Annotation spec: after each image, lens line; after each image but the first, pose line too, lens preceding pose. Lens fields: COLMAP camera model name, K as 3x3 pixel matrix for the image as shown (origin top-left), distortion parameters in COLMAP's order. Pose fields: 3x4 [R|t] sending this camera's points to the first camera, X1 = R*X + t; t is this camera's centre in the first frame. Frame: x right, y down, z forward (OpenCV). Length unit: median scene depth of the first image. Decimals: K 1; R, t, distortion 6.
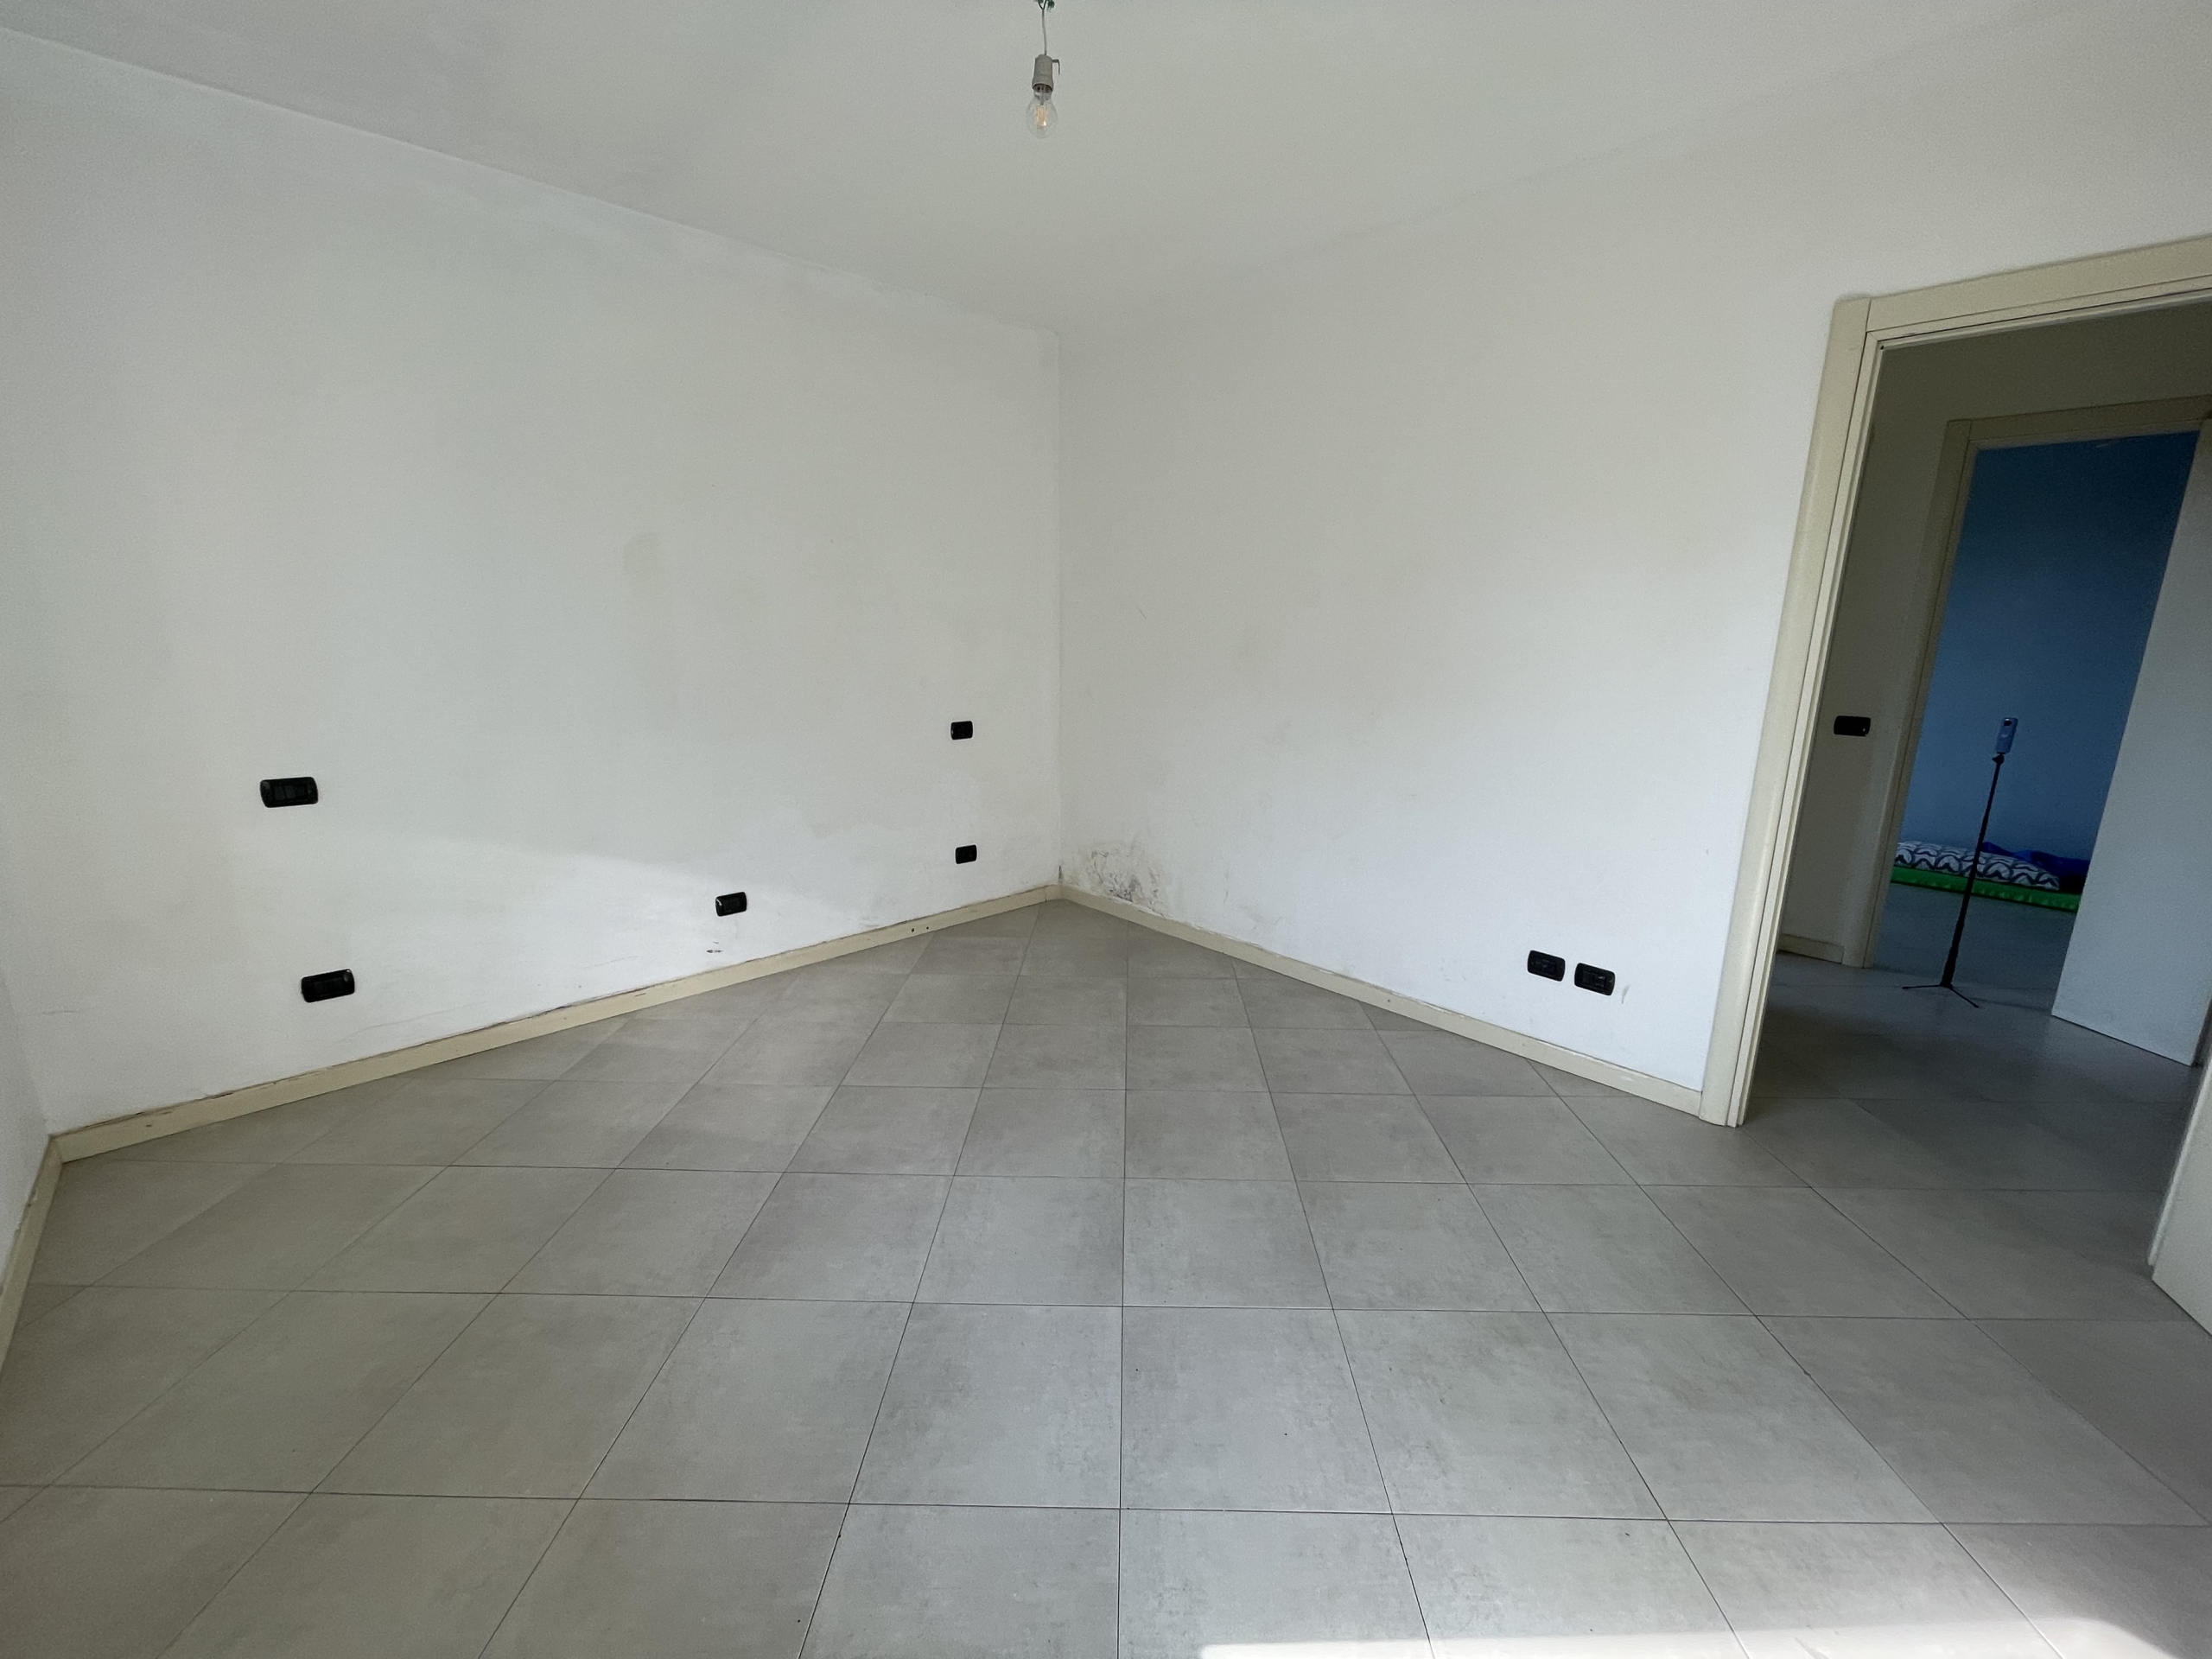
lens RADIAL K [[890.4, 0, 1122.3], [0, 890.4, 822.2], [0, 0, 1]] dist [-0.002205, -0.000430]
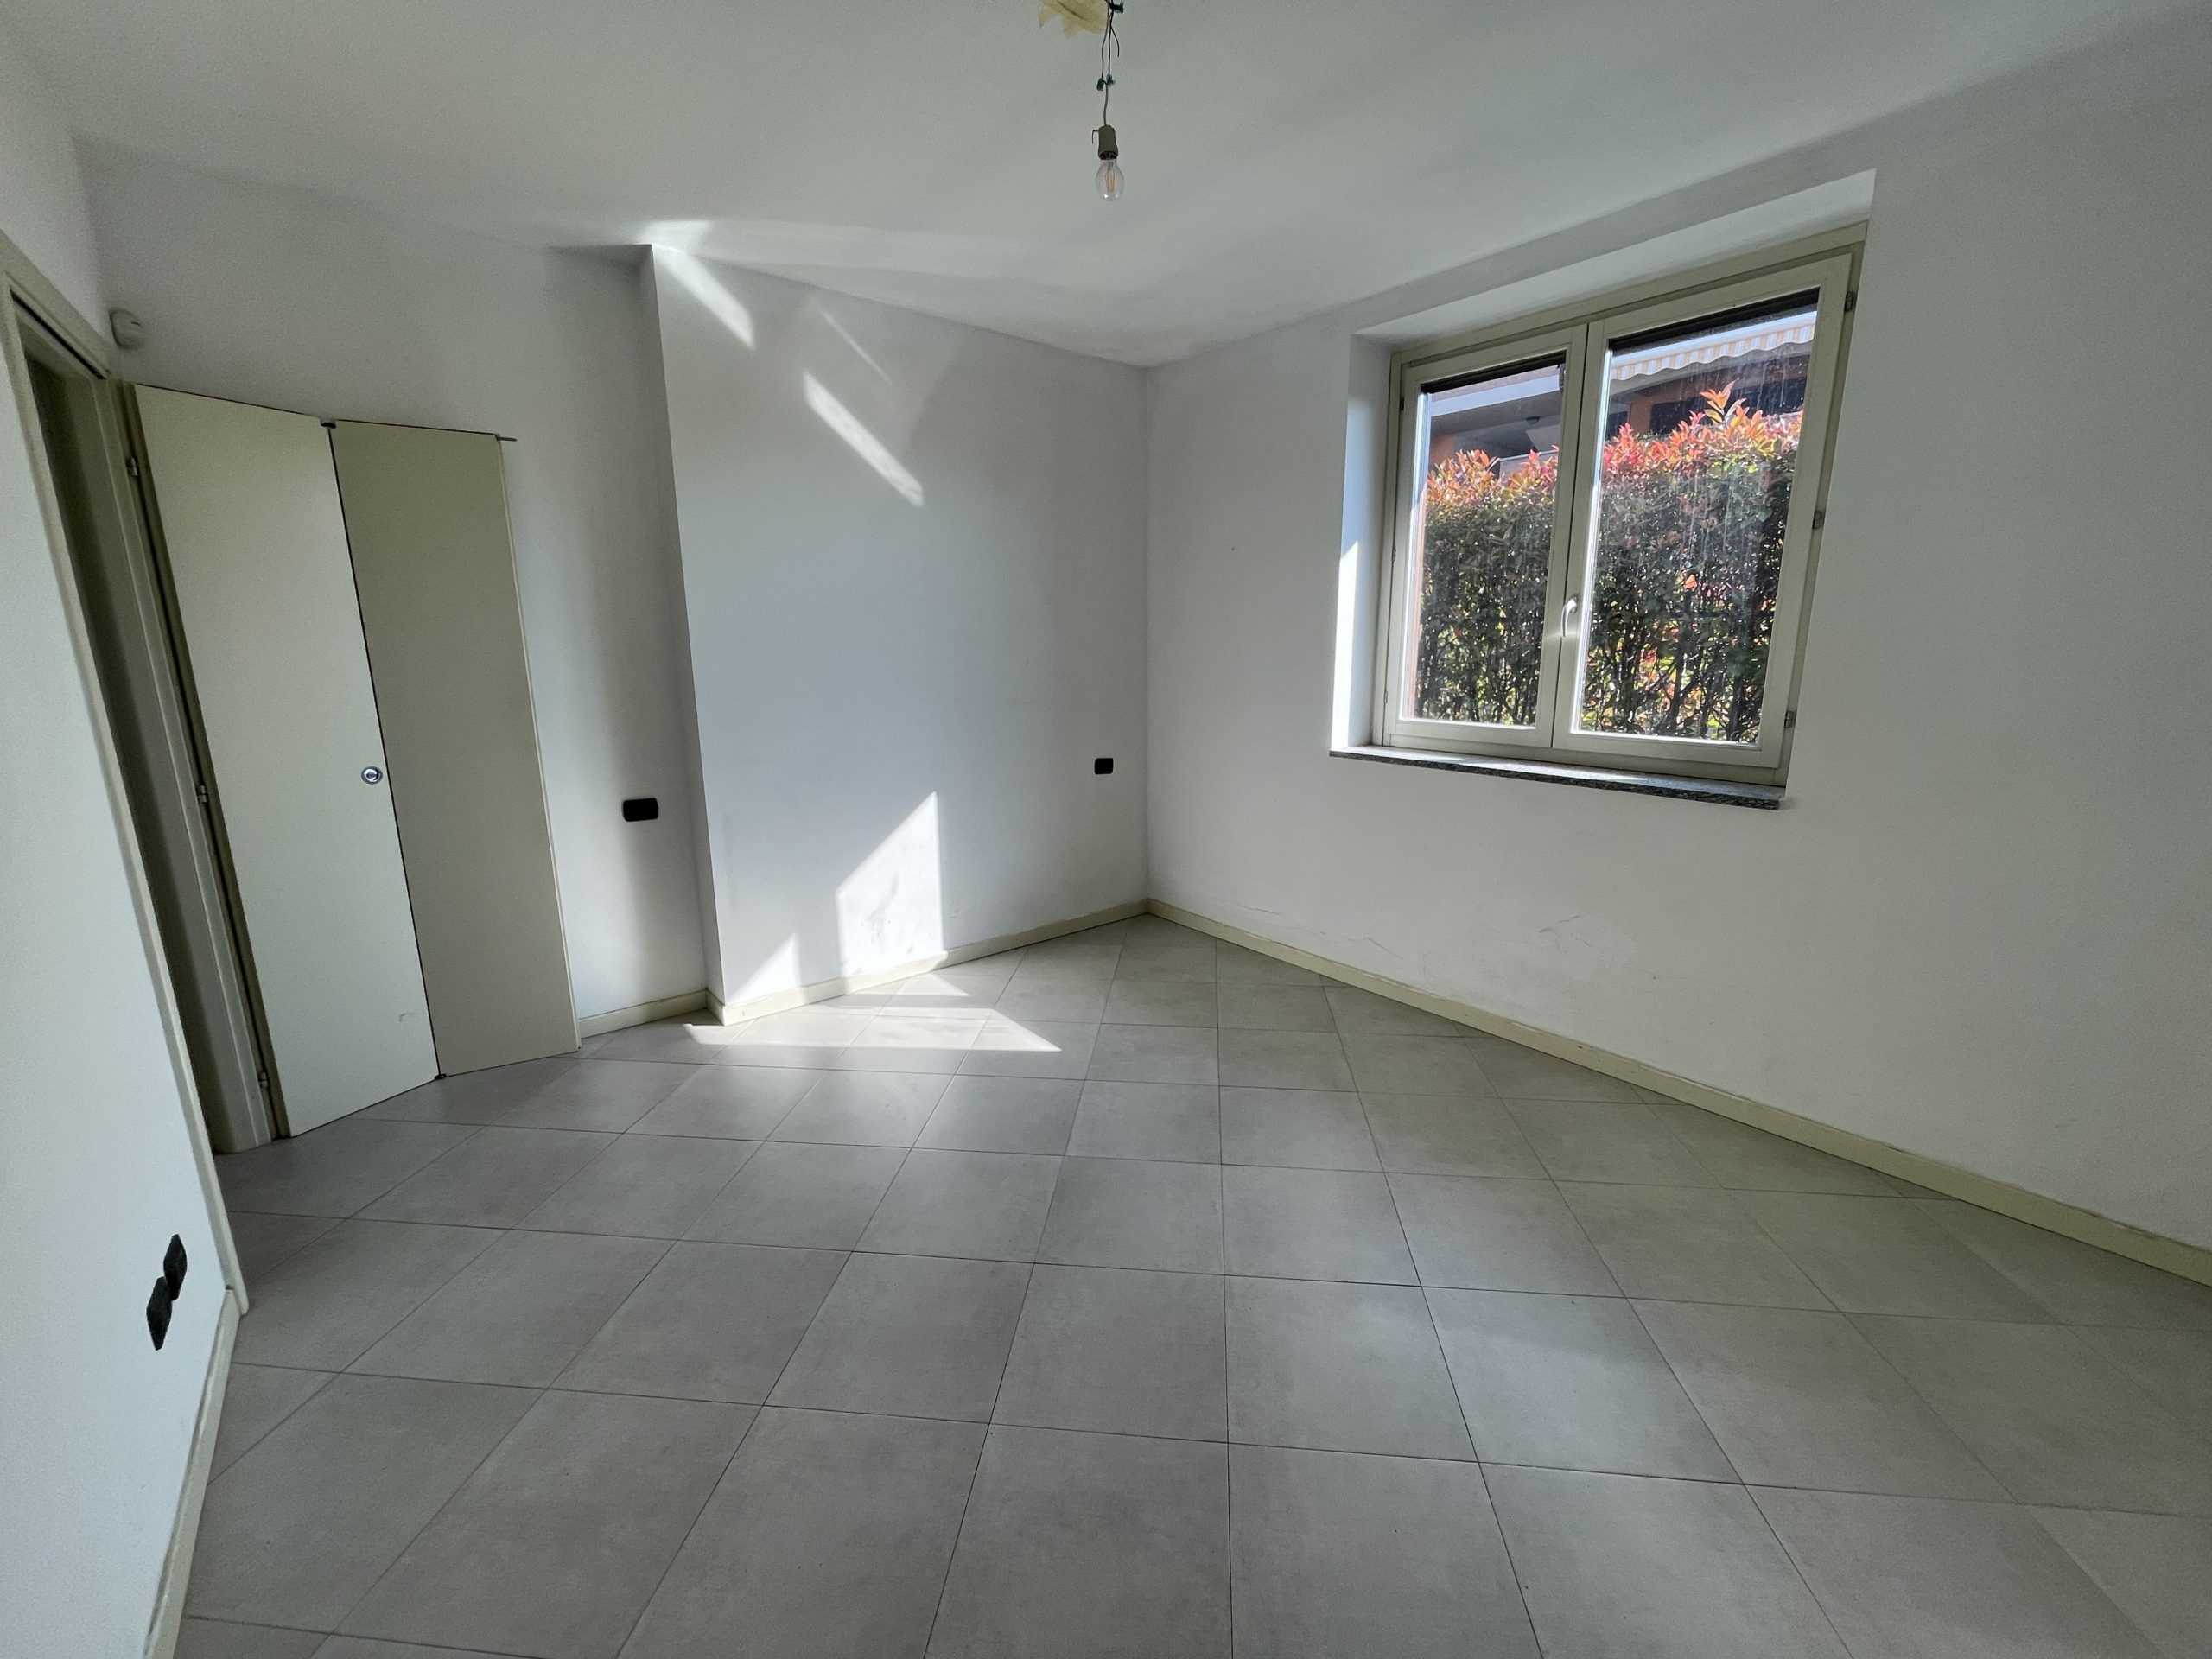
lens RADIAL K [[890.4, 0, 1120.8], [0, 890.4, 821.7], [0, 0, 1]] dist [-0.002205, -0.000430]
pose [[-0.996230, -0.023146, 0.083602, -0.114270], [0.013557, 0.910363, 0.413588, -0.290530], [-0.085682, 0.413162, -0.906618, 1.234944]]
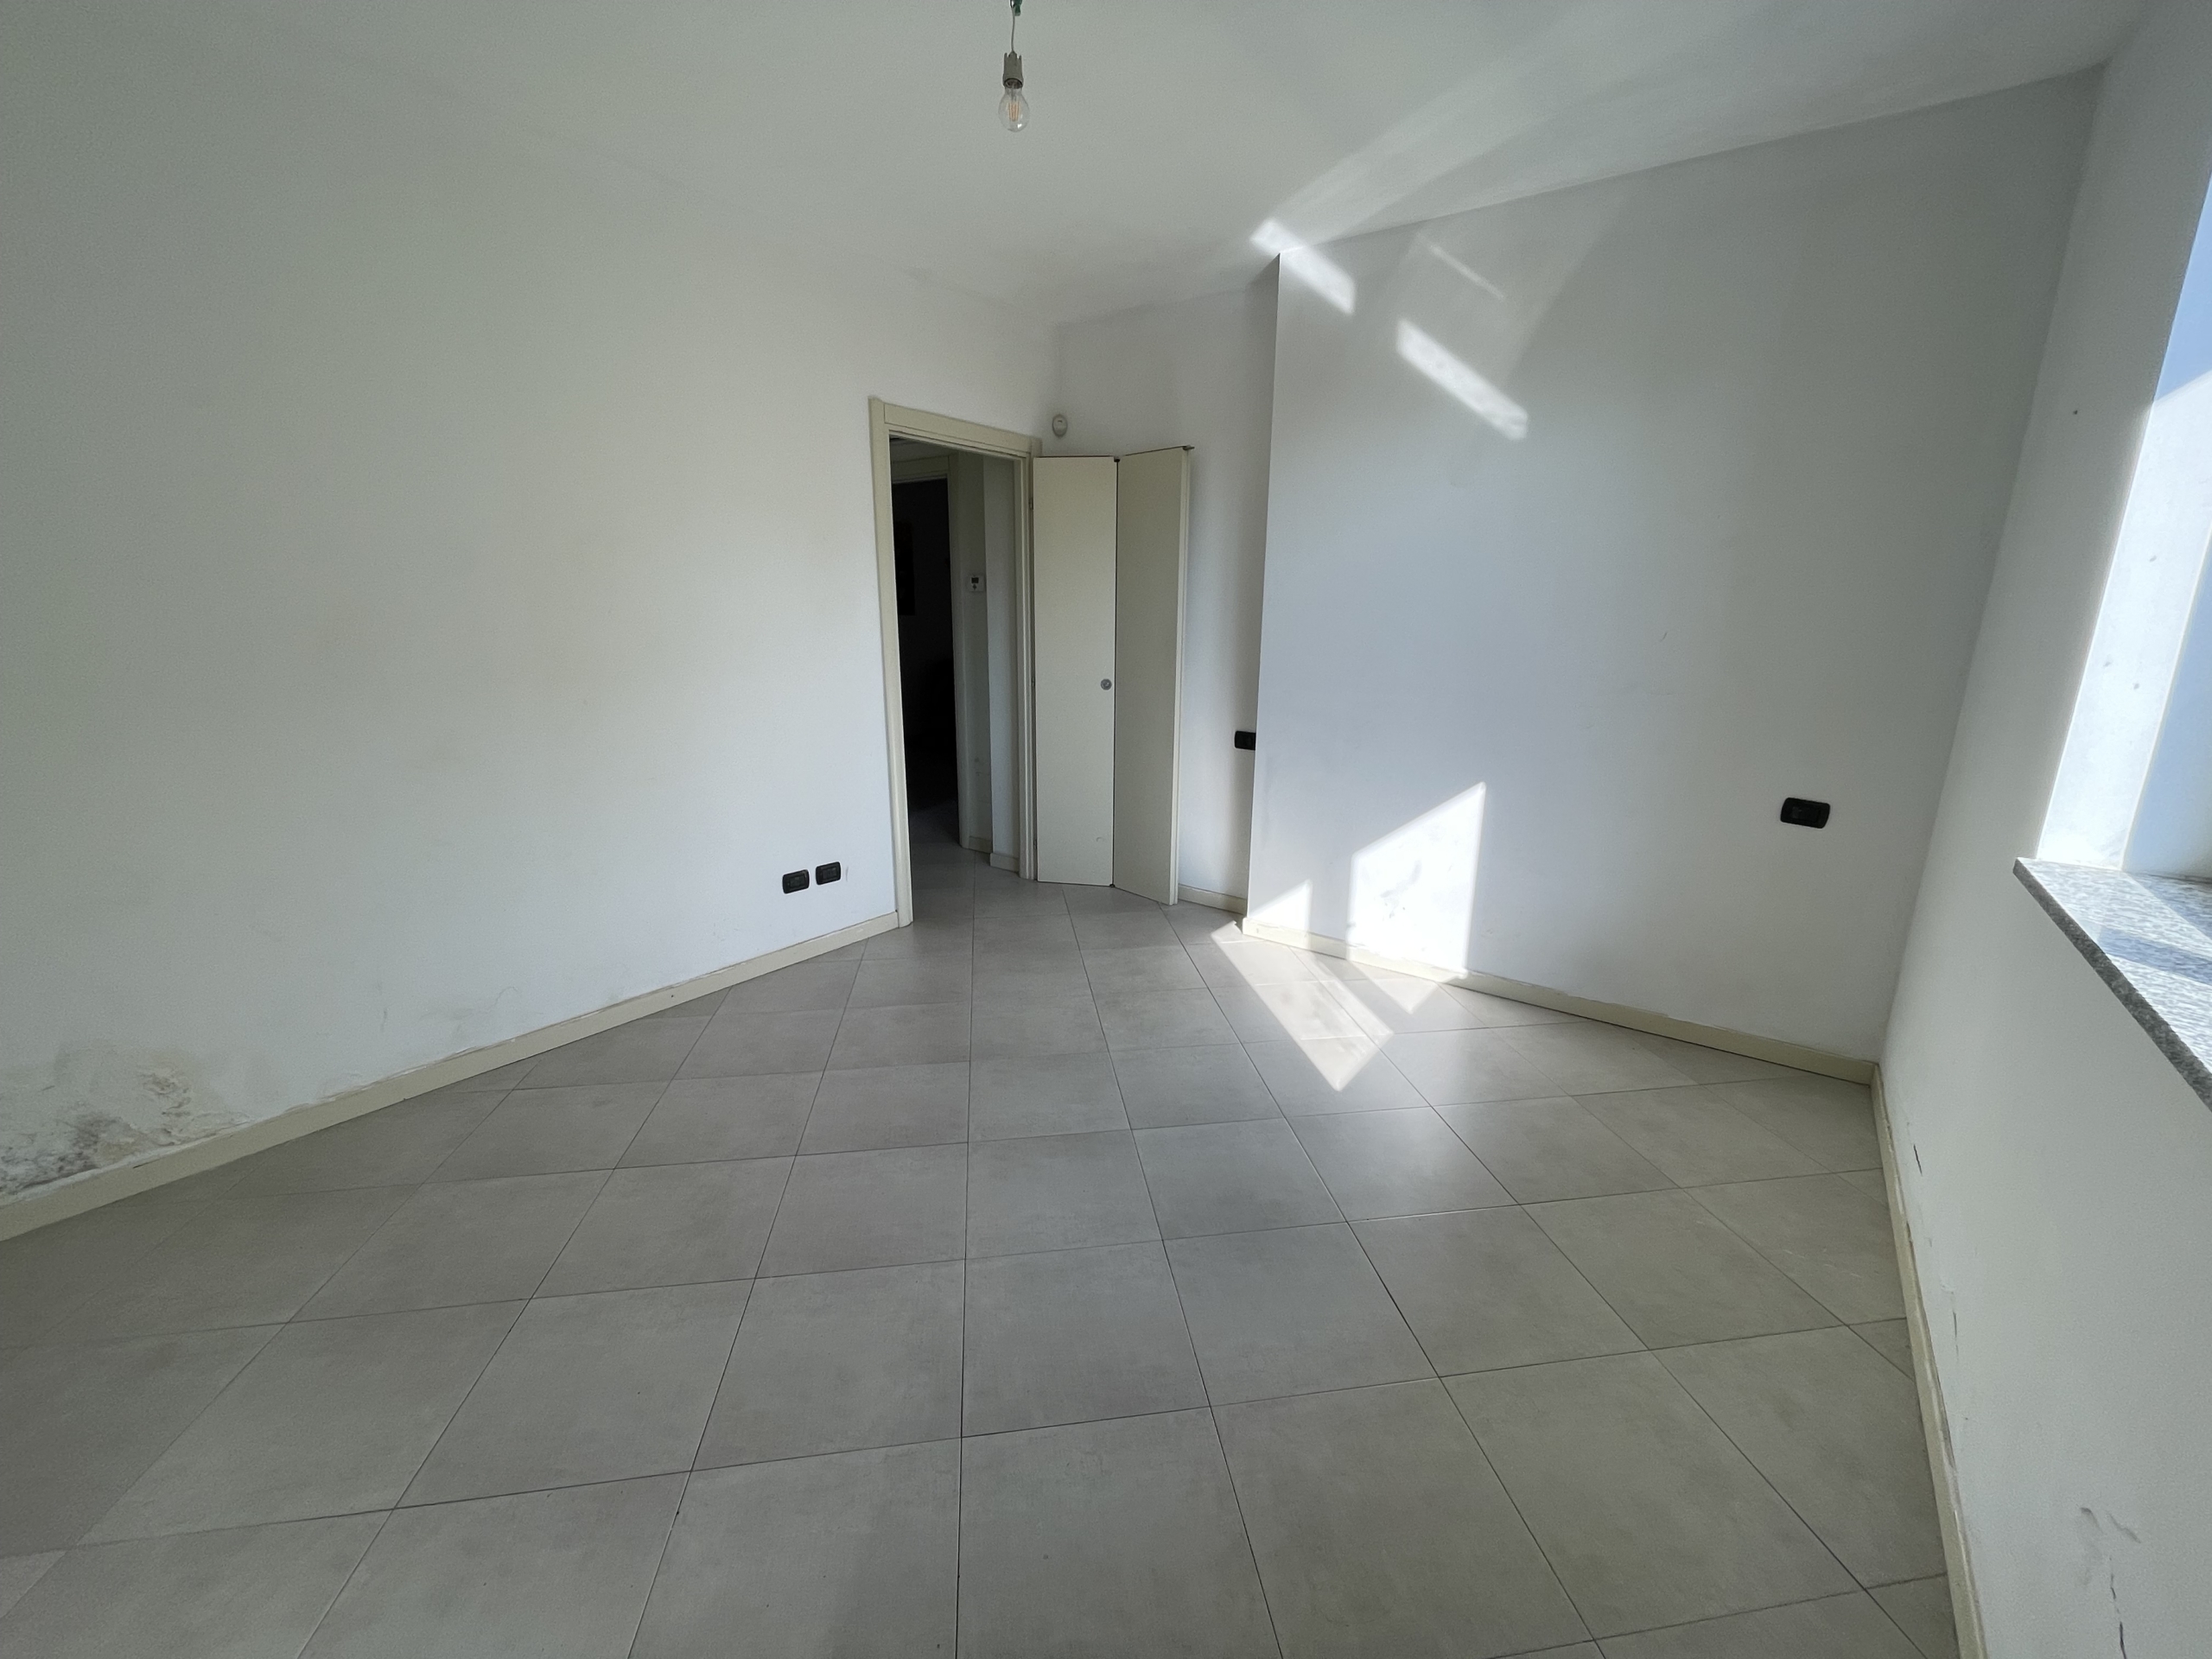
lens RADIAL K [[890.4, 0, 1121.0], [0, 890.4, 818.7], [0, 0, 1]] dist [-0.002205, -0.000430]
pose [[-0.161317, -0.241796, 0.956824, -0.701526], [0.205257, 0.940101, 0.272175, -0.151331], [-0.965322, 0.240301, -0.102024, 0.639176]]
